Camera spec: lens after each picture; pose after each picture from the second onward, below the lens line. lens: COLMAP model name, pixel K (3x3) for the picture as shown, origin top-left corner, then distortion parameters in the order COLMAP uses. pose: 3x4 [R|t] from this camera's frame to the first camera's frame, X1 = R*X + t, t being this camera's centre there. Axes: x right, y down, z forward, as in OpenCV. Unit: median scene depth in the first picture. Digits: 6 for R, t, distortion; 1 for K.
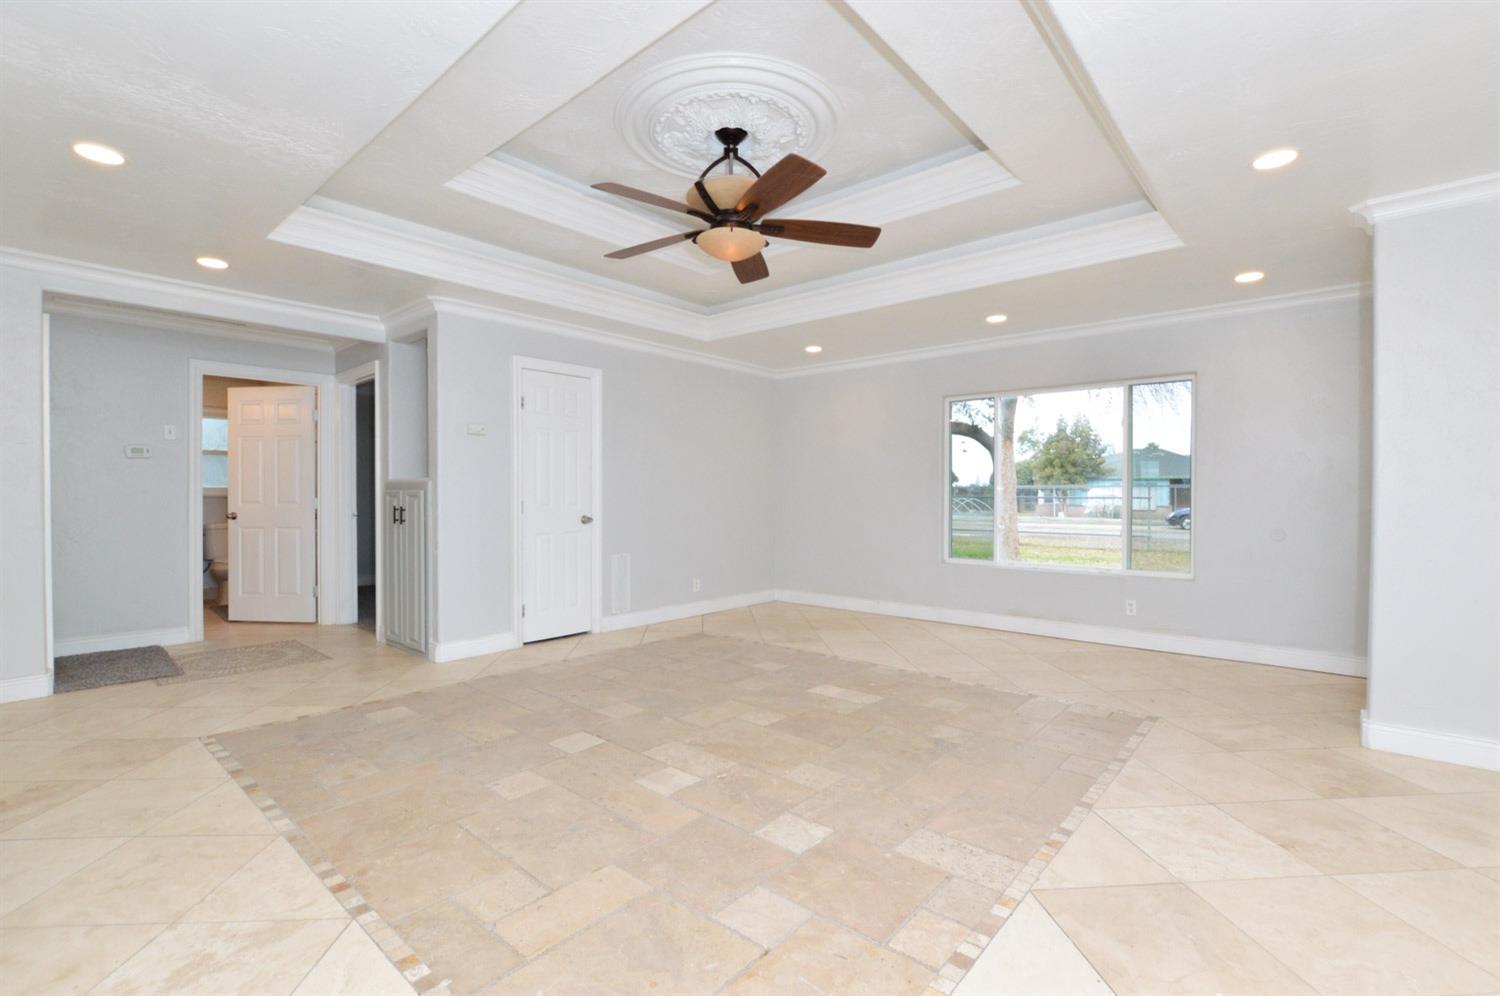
lens RADIAL K [[667.0, 0, 754.8], [0, 667.0, 499.6], [0, 0, 1]] dist [-0.017024, 0.000644]
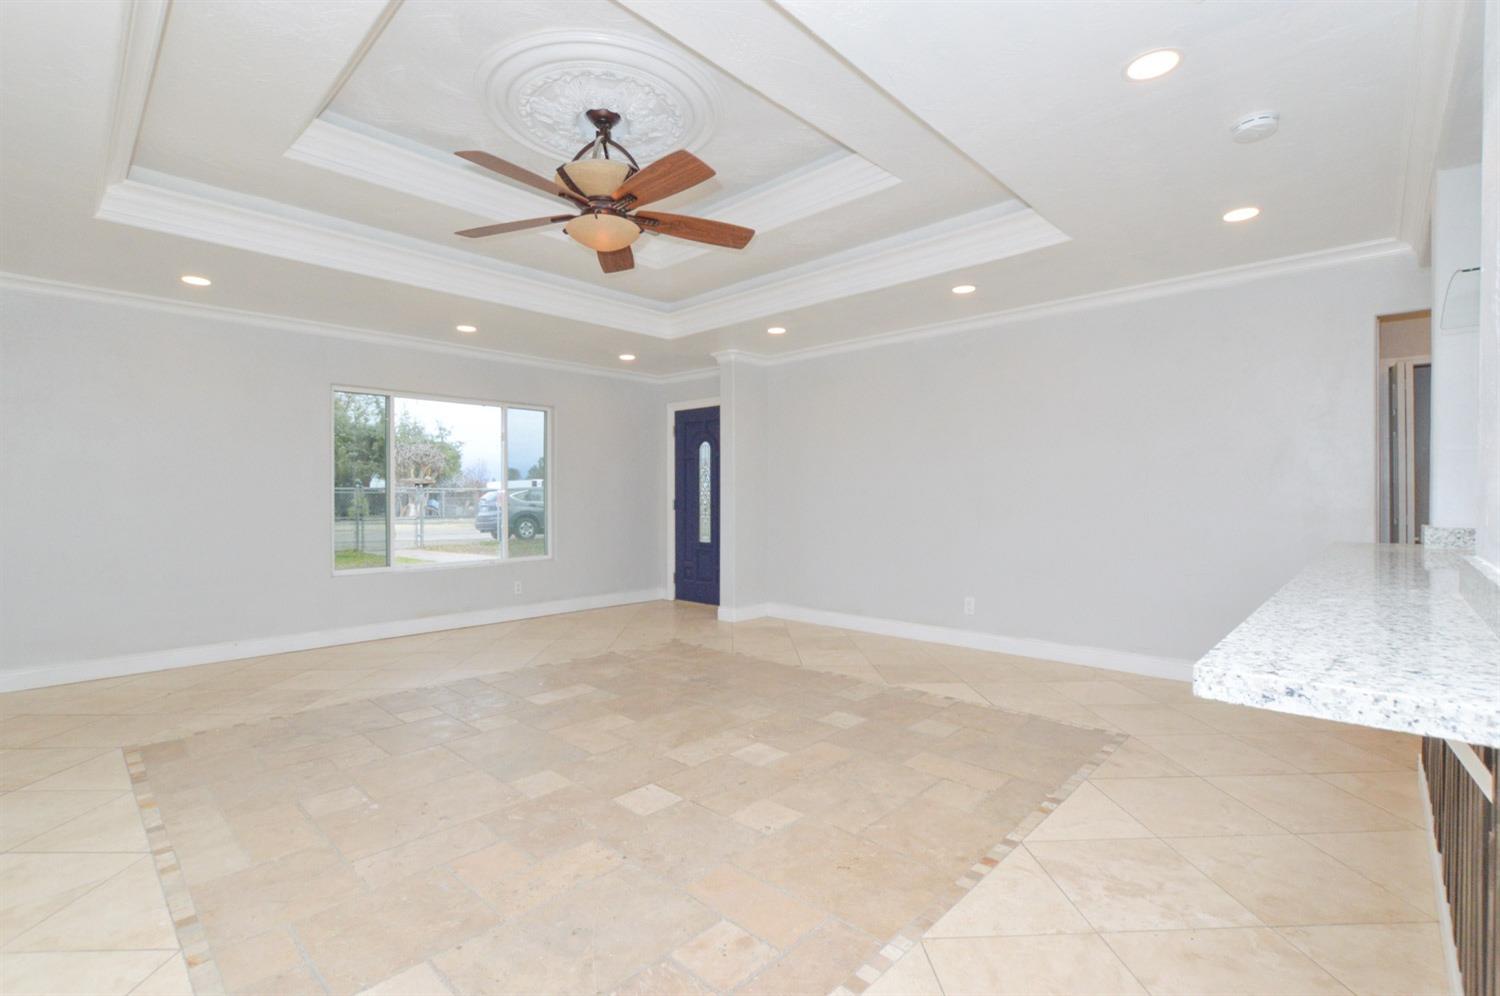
lens RADIAL K [[667.0, 0, 754.8], [0, 667.0, 499.6], [0, 0, 1]] dist [-0.017024, 0.000644]
pose [[0.044762, -0.004949, 0.998985, -1.064421], [0.008211, 0.999956, 0.004586, -0.005534], [-0.998964, 0.007998, 0.044800, 0.821234]]
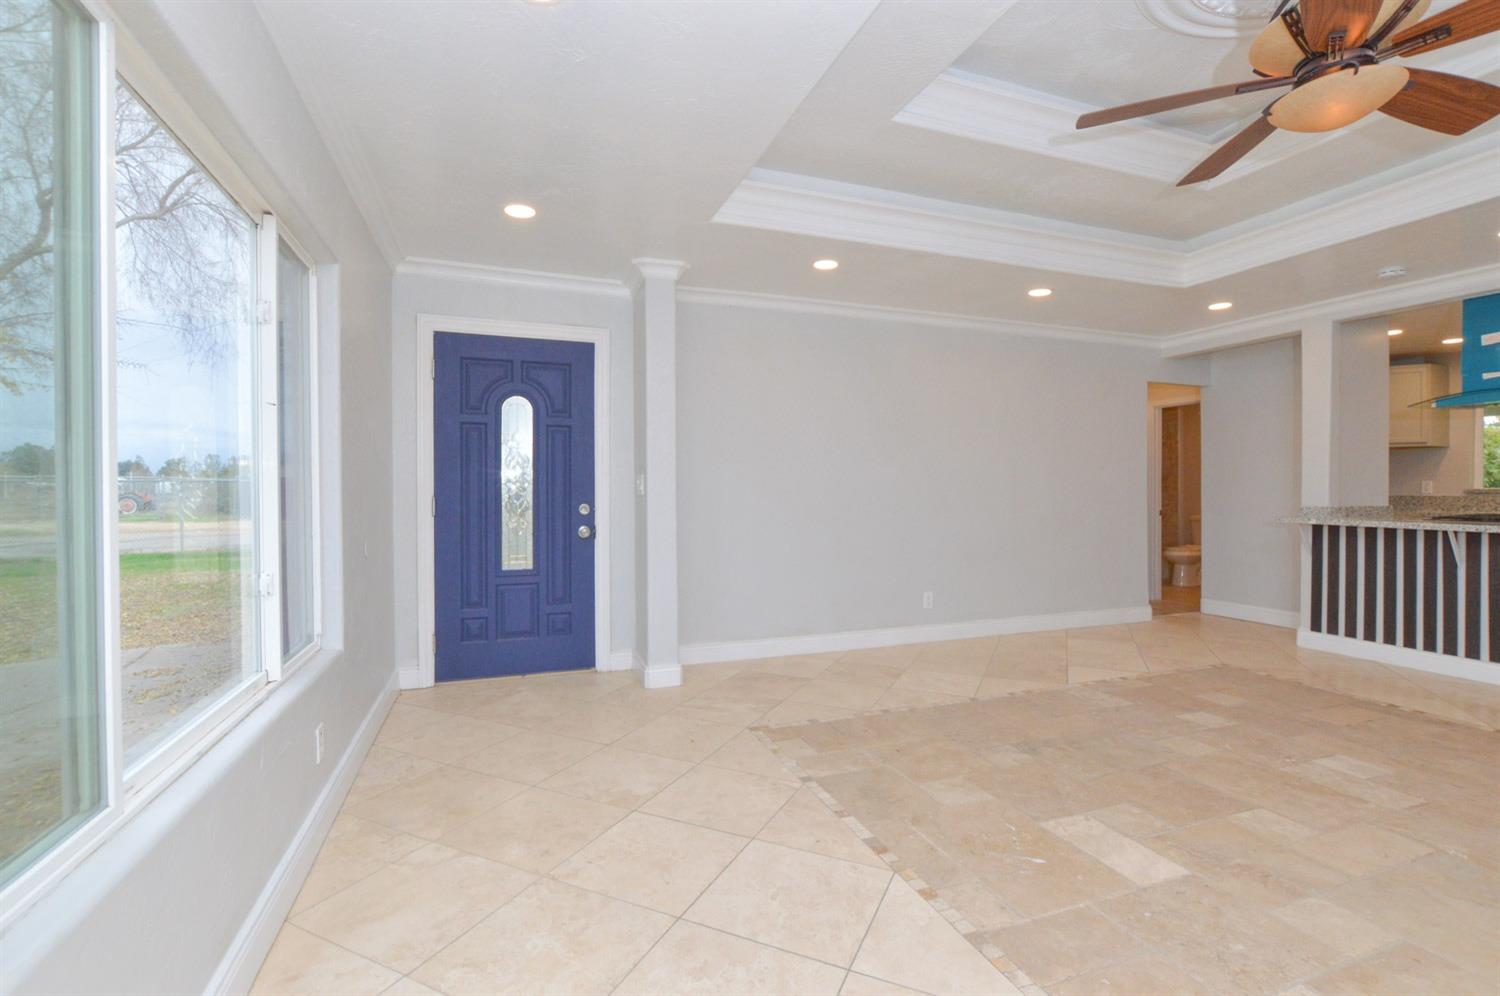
lens RADIAL K [[667.0, 0, 754.8], [0, 667.0, 499.6], [0, 0, 1]] dist [-0.017024, 0.000644]
pose [[-0.869241, -0.006866, 0.494341, 0.151905], [0.002009, 0.999846, 0.017418, -0.012743], [-0.494384, 0.016134, -0.869094, 2.021404]]
